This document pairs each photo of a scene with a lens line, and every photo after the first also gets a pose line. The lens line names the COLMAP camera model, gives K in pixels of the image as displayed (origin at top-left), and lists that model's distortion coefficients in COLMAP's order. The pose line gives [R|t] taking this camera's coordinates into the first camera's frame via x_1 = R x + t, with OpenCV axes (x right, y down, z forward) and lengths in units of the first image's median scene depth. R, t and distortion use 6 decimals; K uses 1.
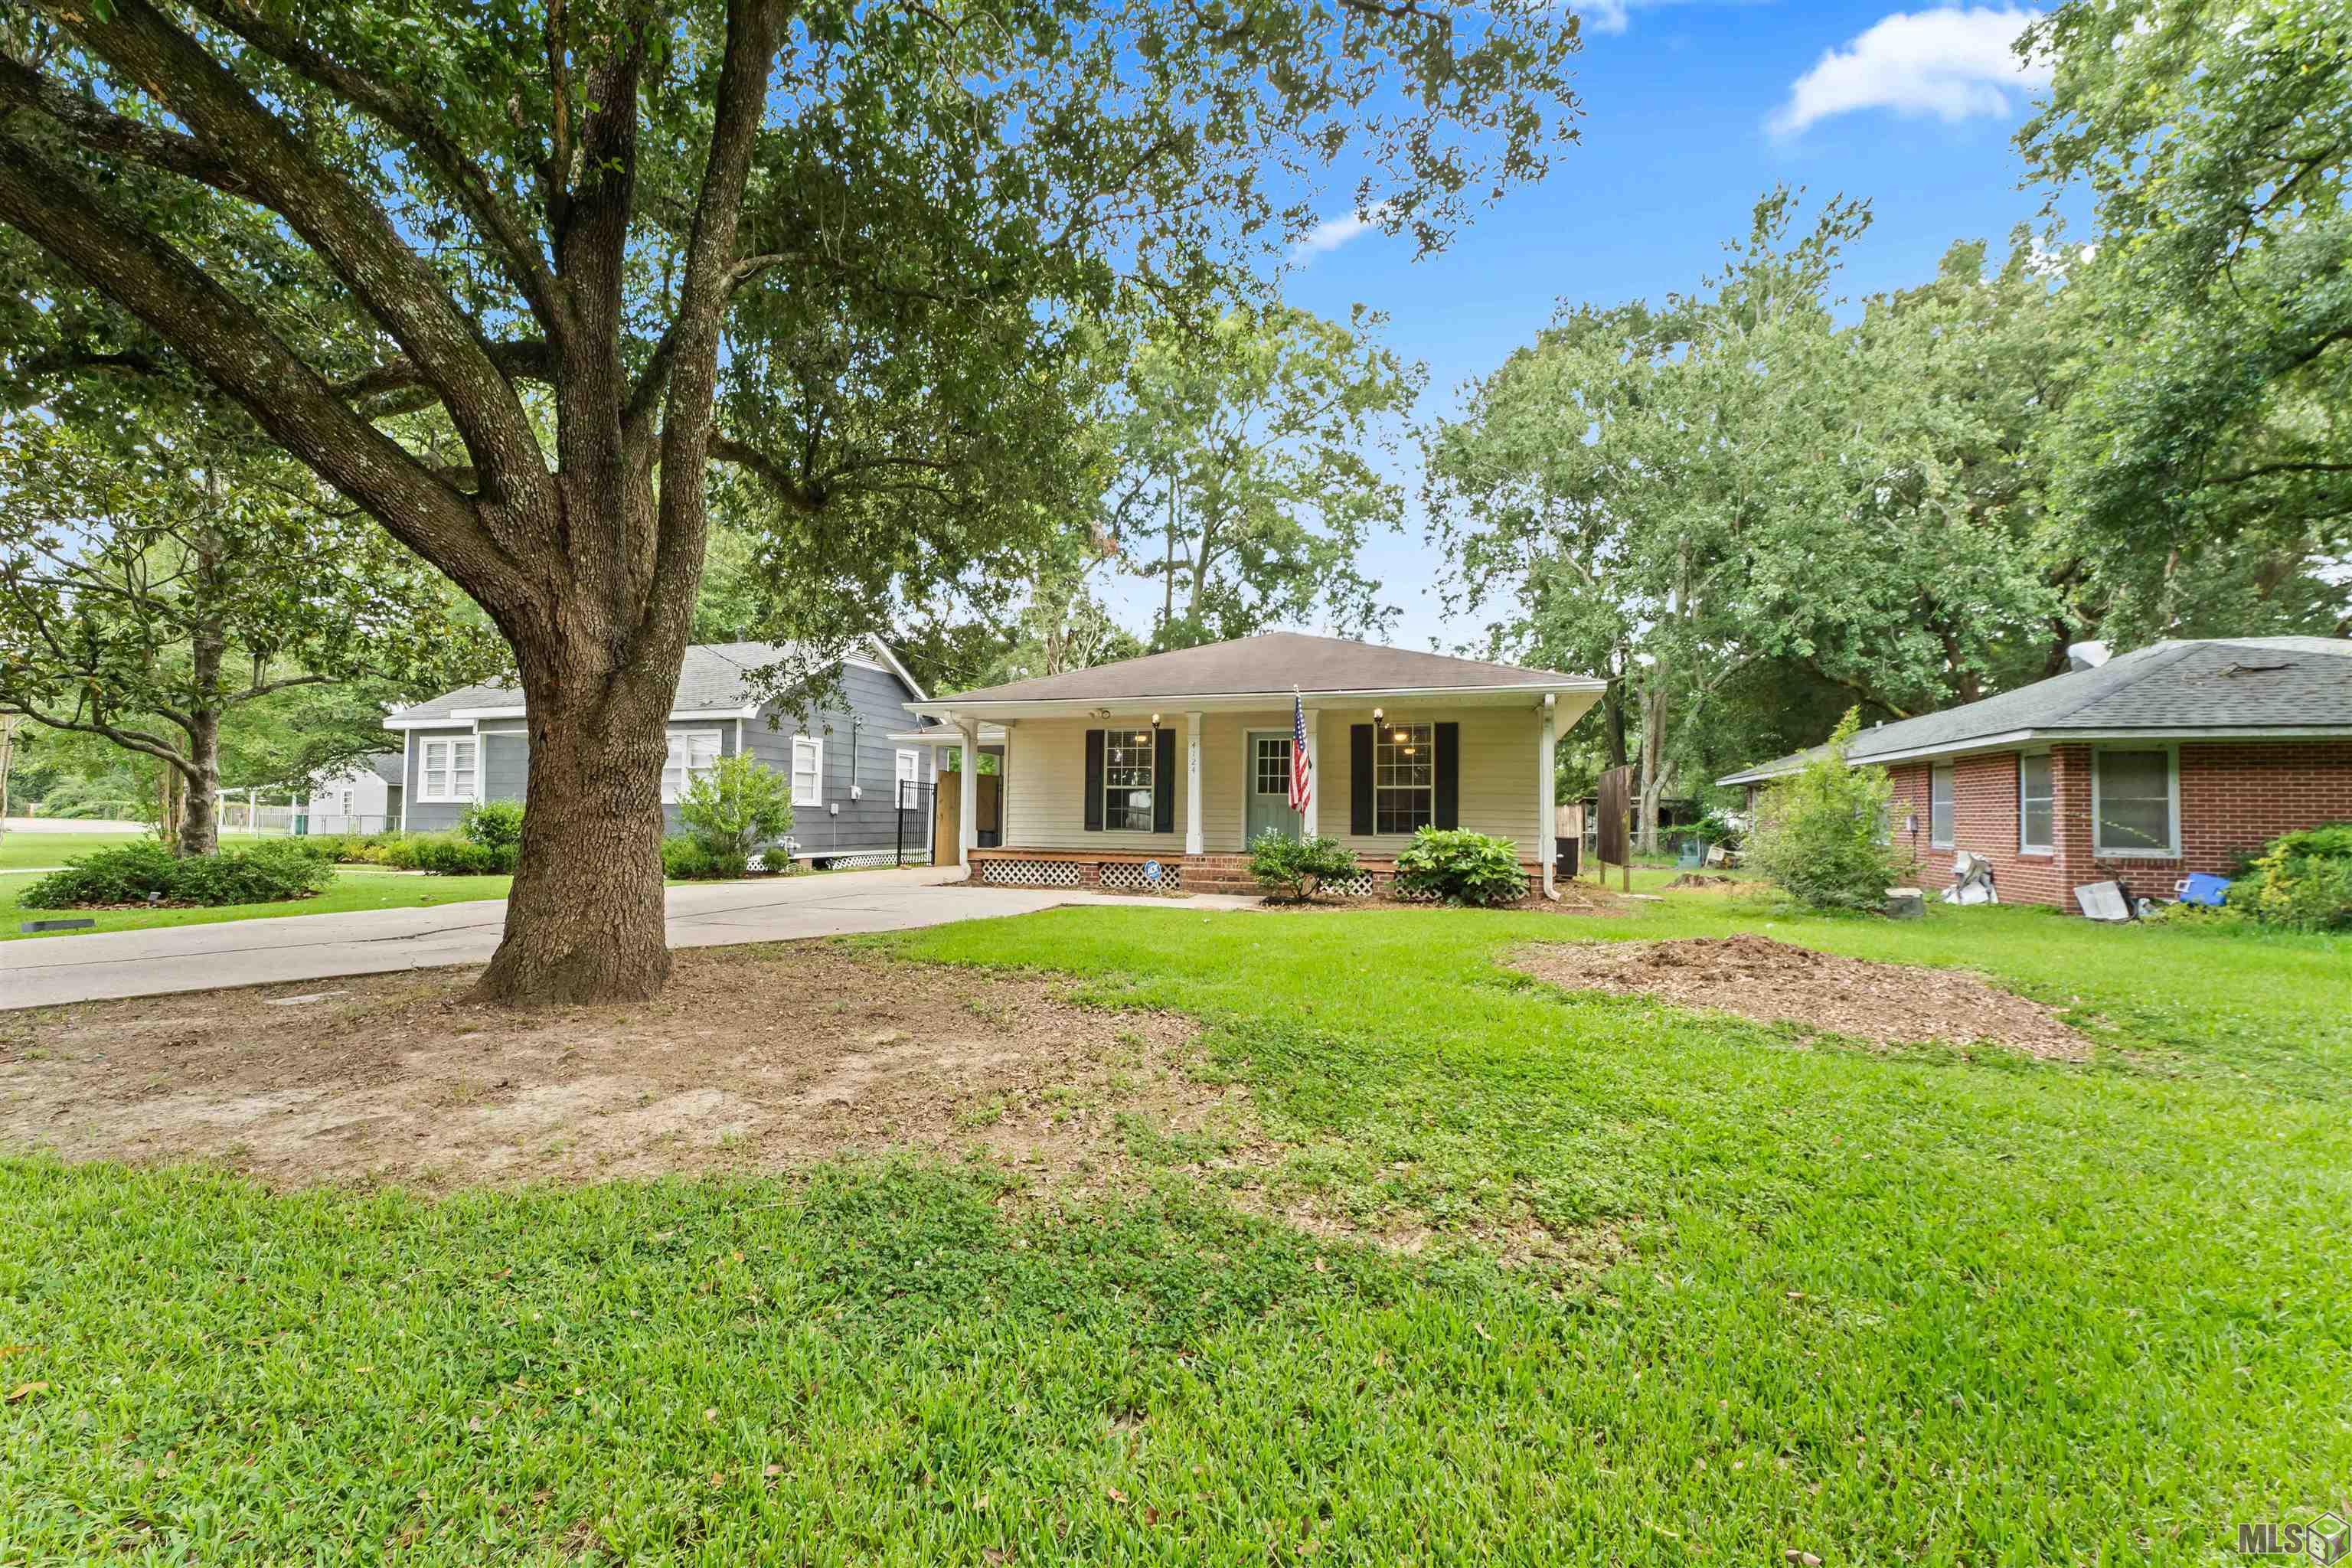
lens RADIAL K [[946.2, 0, 1177.0], [0, 946.2, 784.9], [0, 0, 1]] dist [-0.000081, 0.000078]
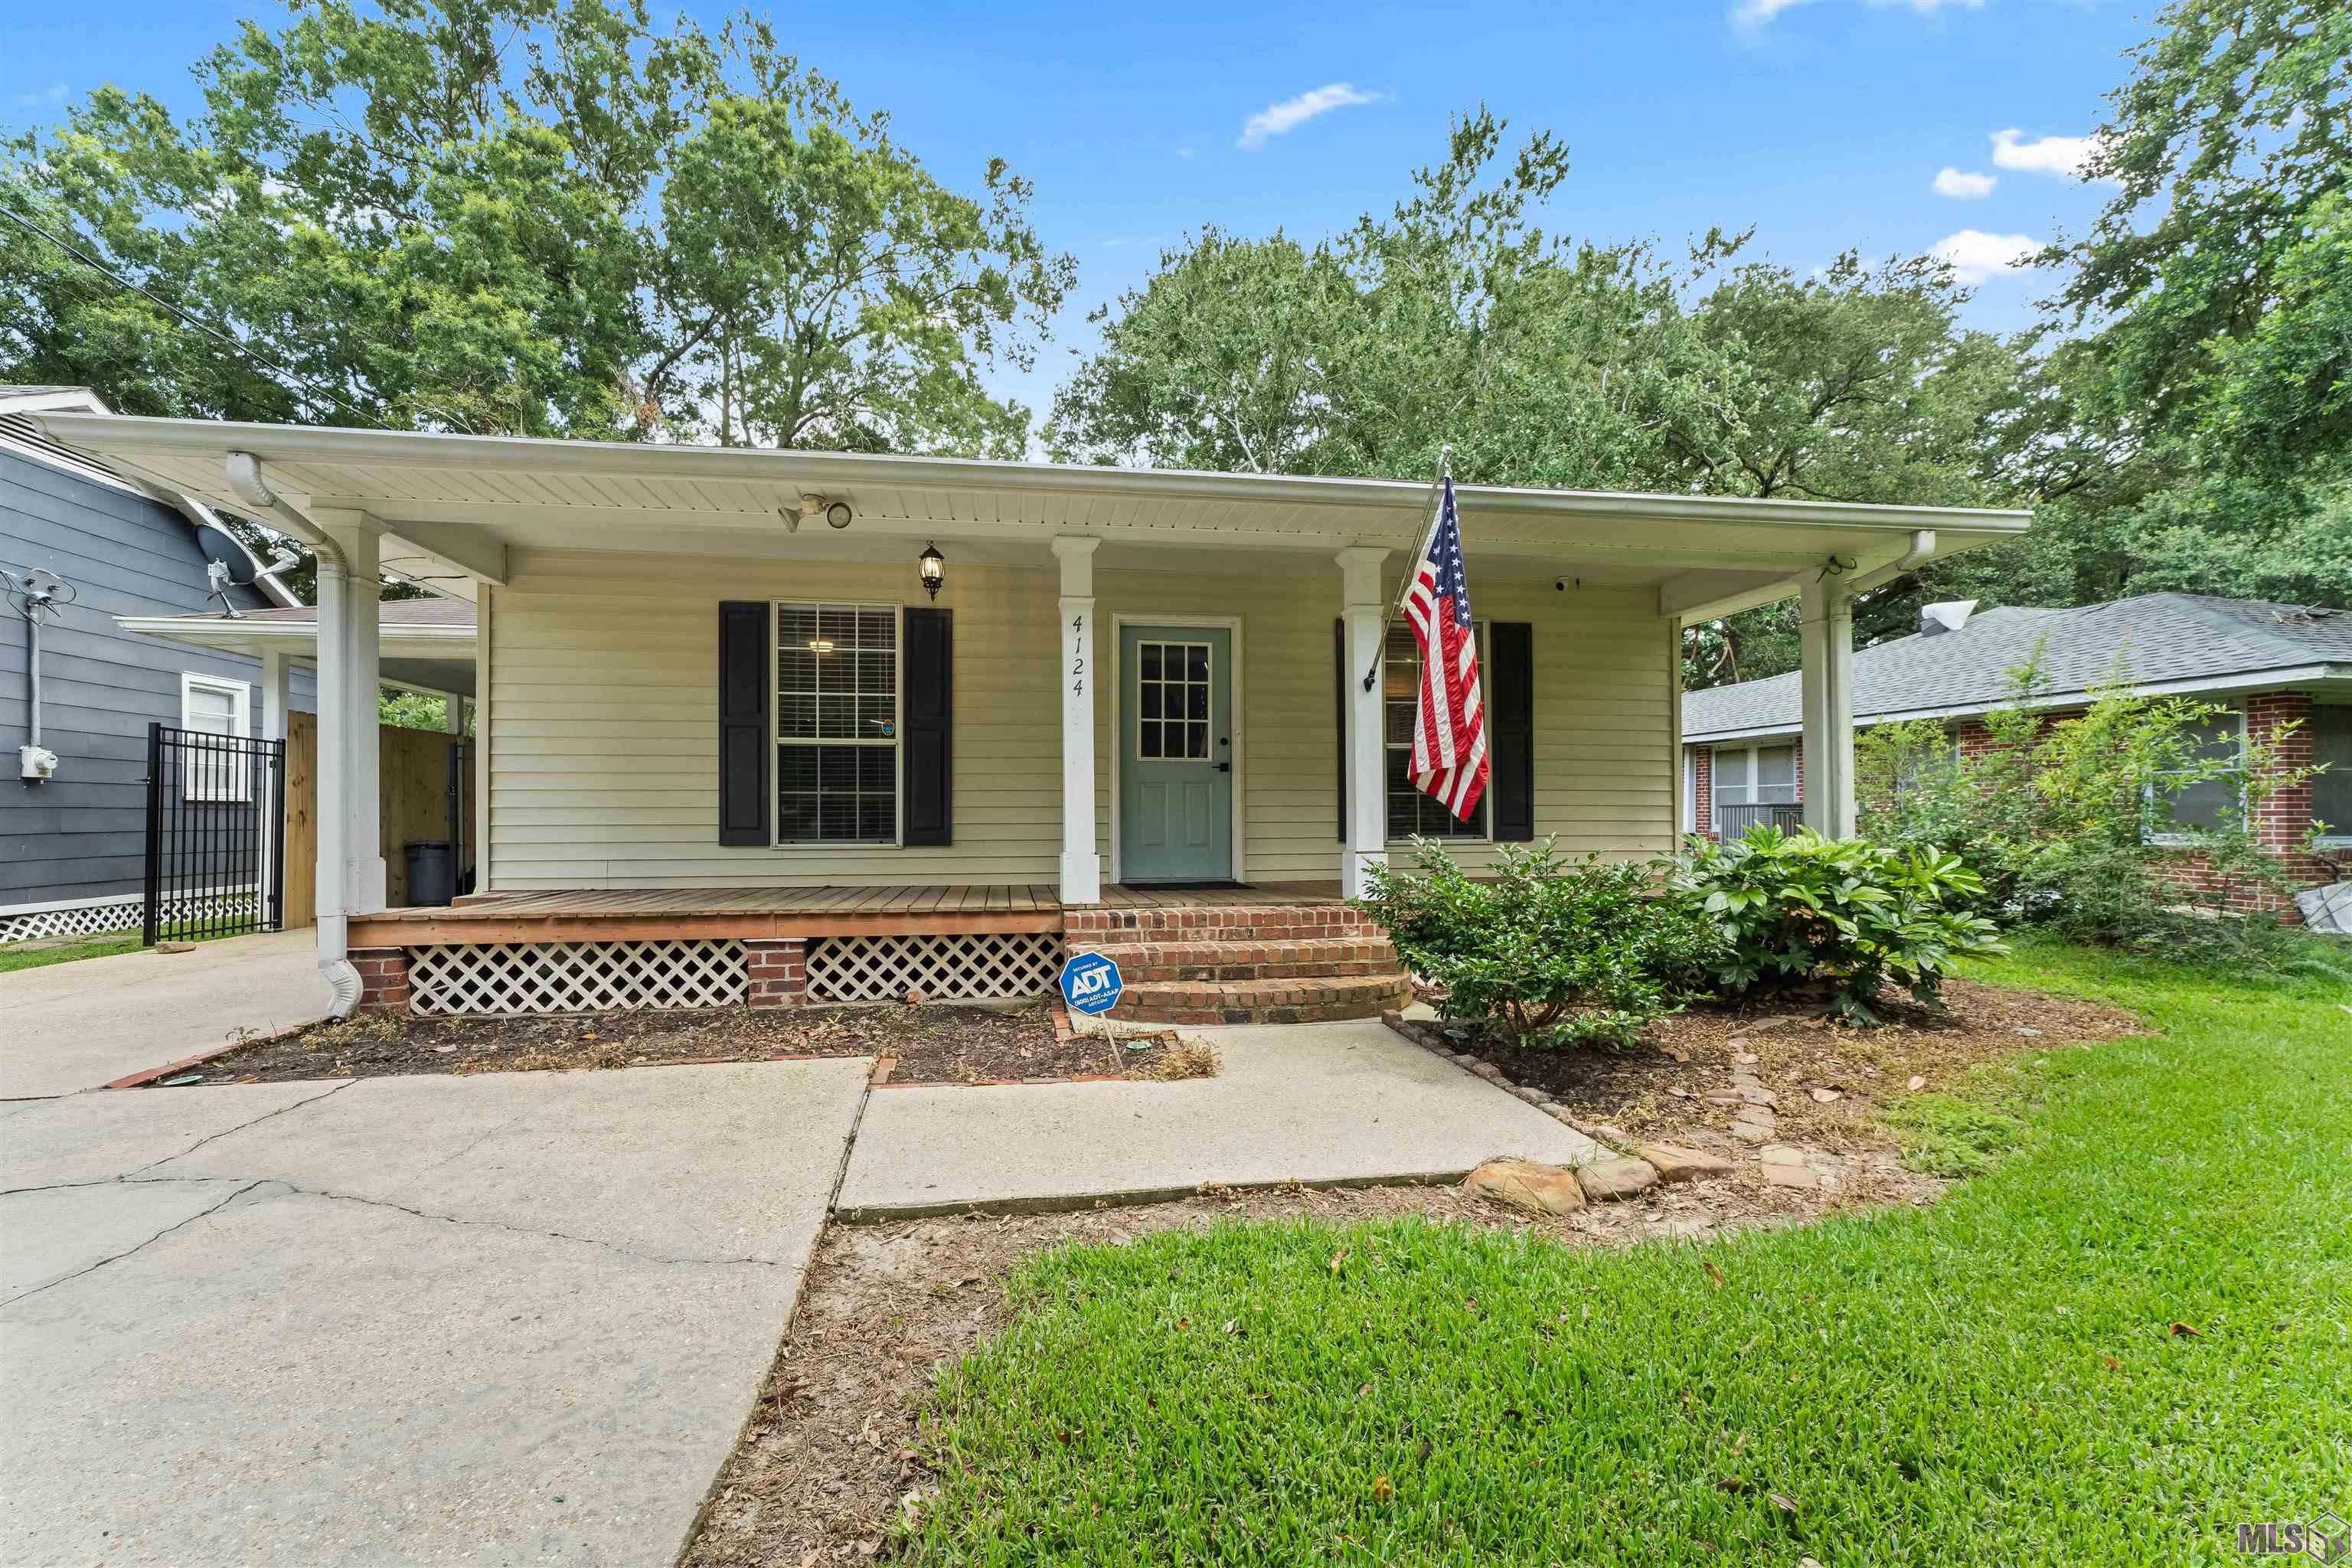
lens RADIAL K [[946.2, 0, 1171.7], [0, 946.2, 807.3], [0, 0, 1]] dist [-0.000081, 0.000078]
pose [[0.895527, -0.013652, 0.444798, -0.107503], [-0.003262, 0.999301, 0.037239, 0.015911], [-0.444996, -0.034800, 0.894856, 0.561323]]
